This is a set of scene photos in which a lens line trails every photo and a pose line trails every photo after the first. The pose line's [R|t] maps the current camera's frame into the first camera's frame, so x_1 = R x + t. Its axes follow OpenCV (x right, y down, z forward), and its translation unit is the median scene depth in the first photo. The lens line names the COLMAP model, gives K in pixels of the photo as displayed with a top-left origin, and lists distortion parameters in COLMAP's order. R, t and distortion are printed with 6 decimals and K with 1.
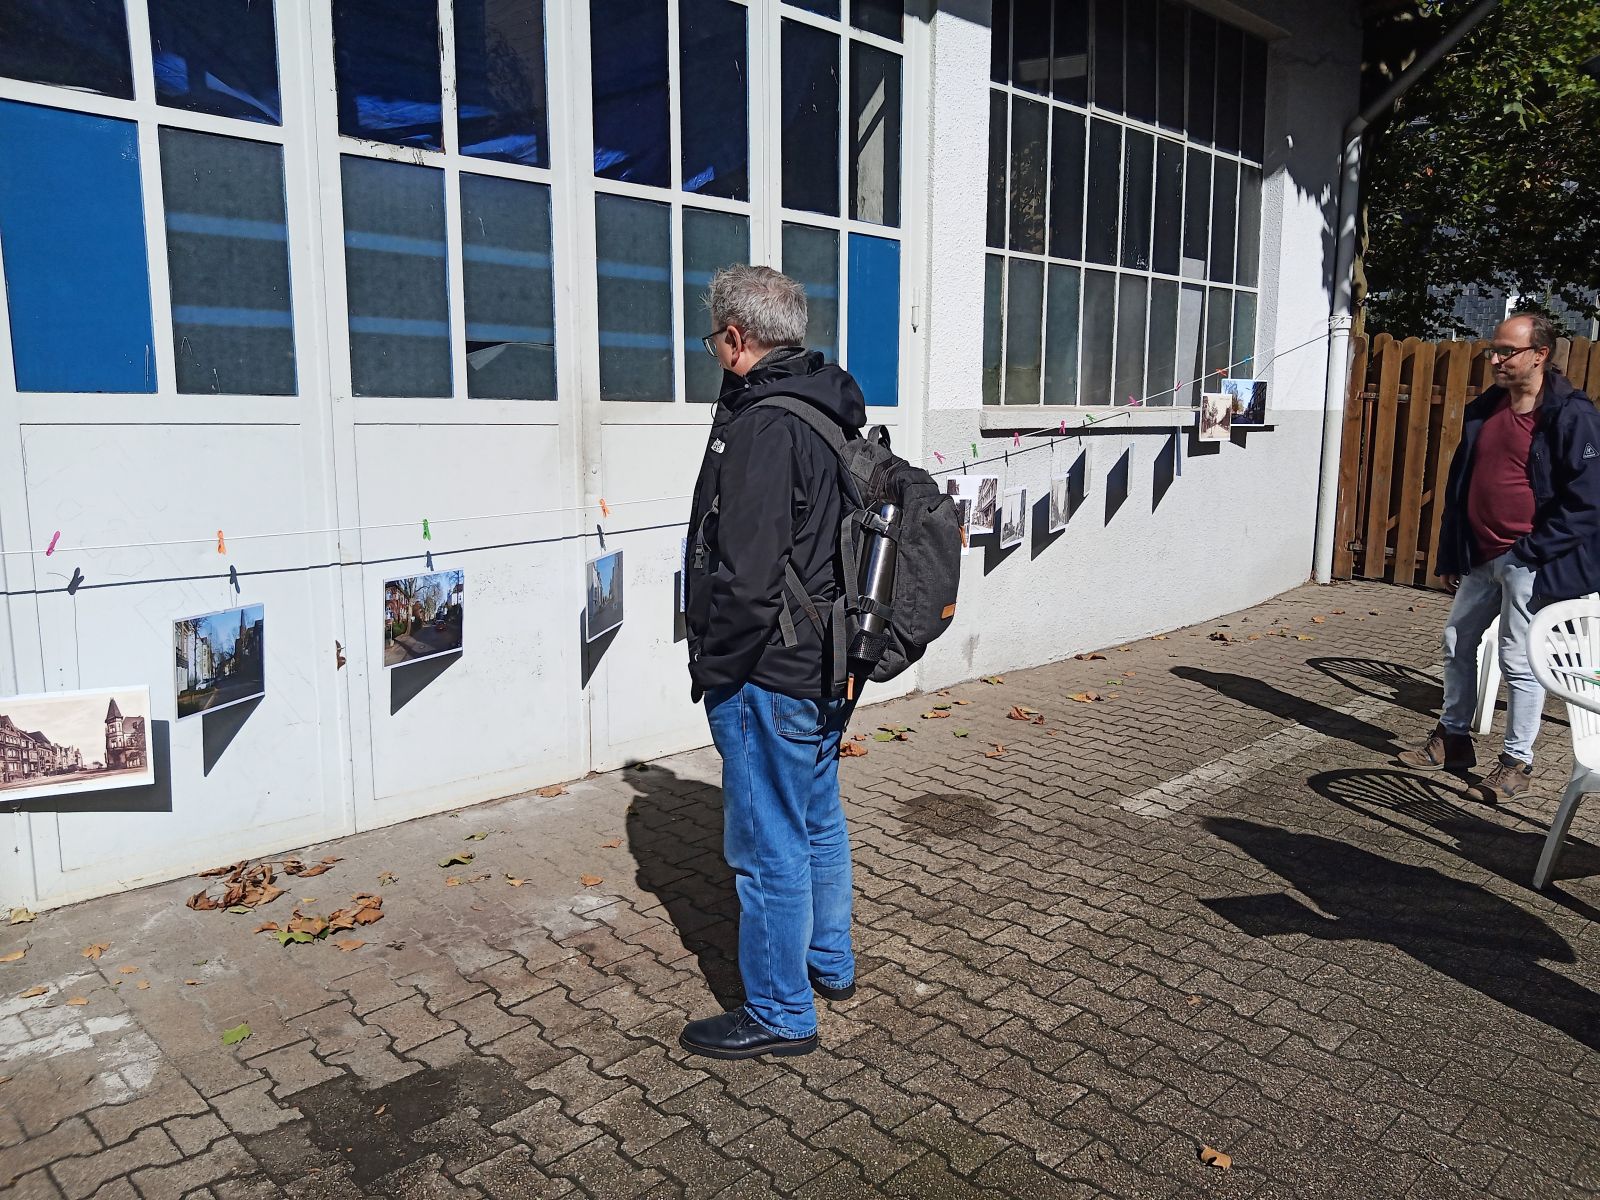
lens RADIAL K [[1195.0, 0, 799.5], [0, 1195.0, 594.8], [0, 0, 1]] dist [0.005272, -0.012825]
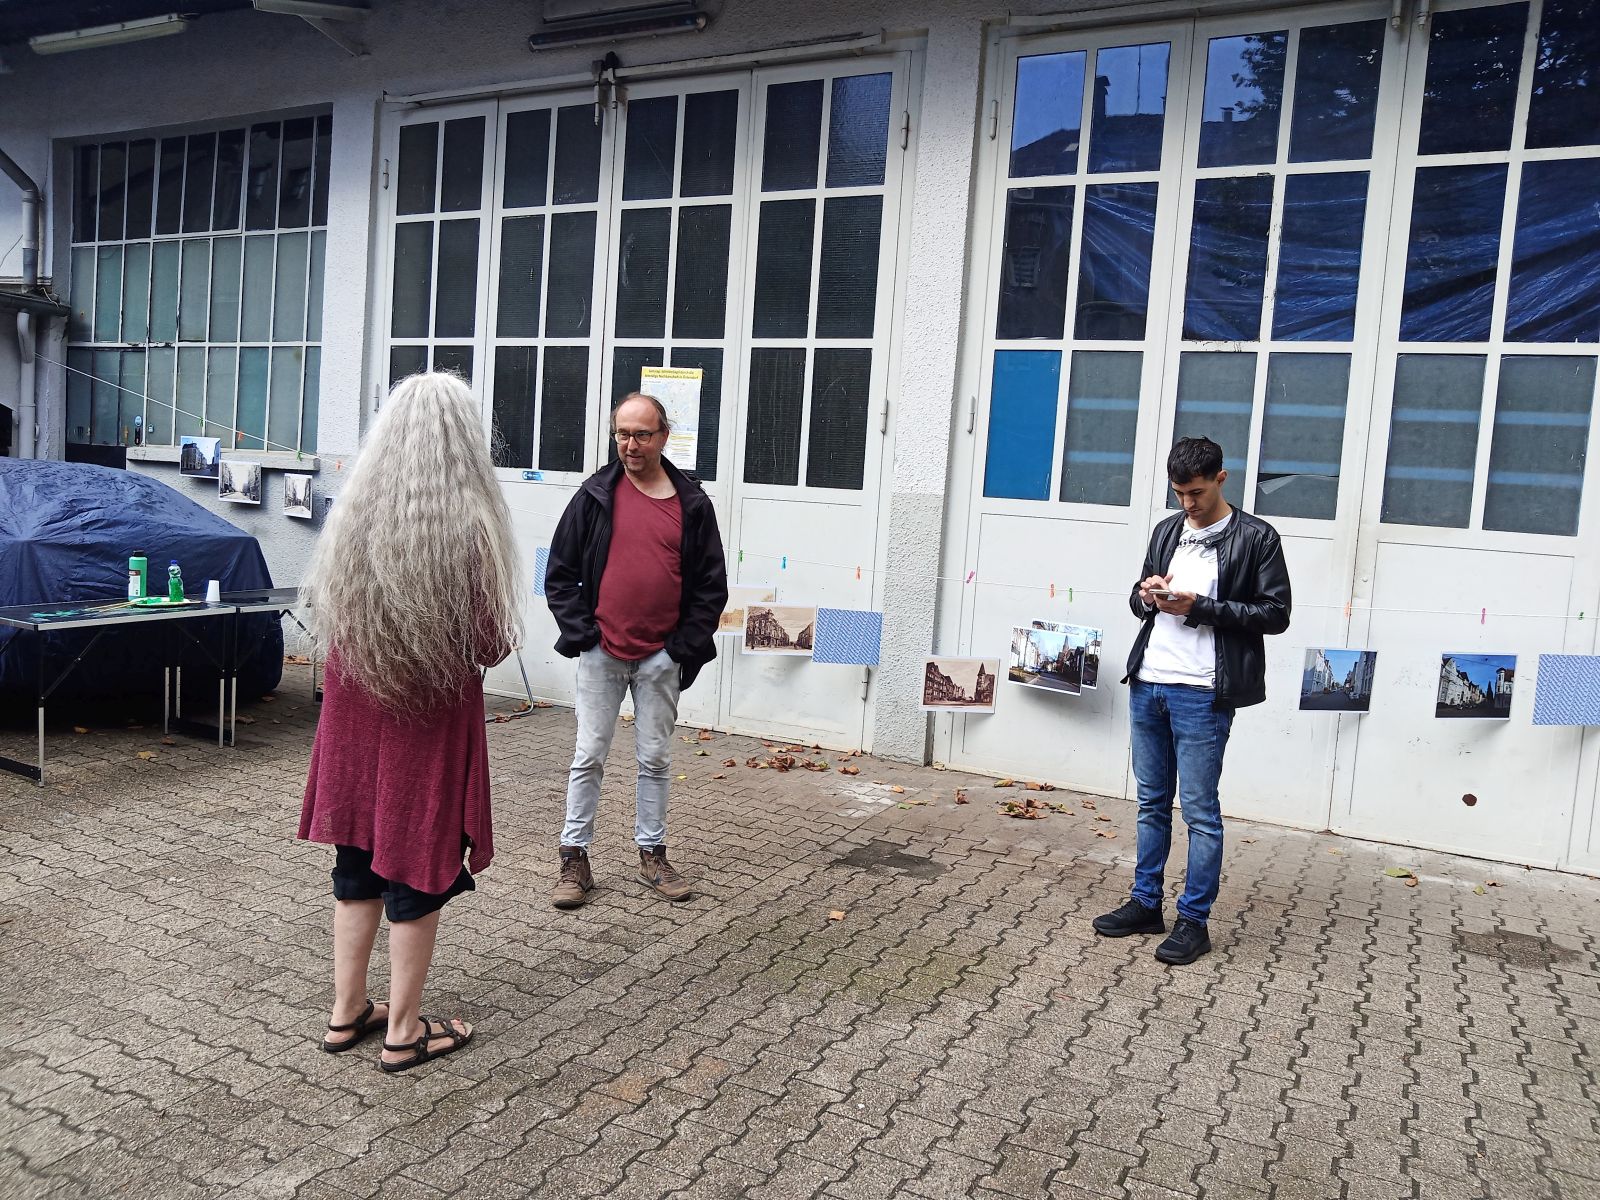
lens RADIAL K [[1195.0, 0, 799.4], [0, 1195.0, 597.1], [0, 0, 1]] dist [0.005272, -0.012825]
pose [[0.330596, 0.101003, -0.938352, 0.954302], [-0.204679, 0.978266, 0.033188, -0.012879], [0.921310, 0.181089, 0.344084, 0.081284]]
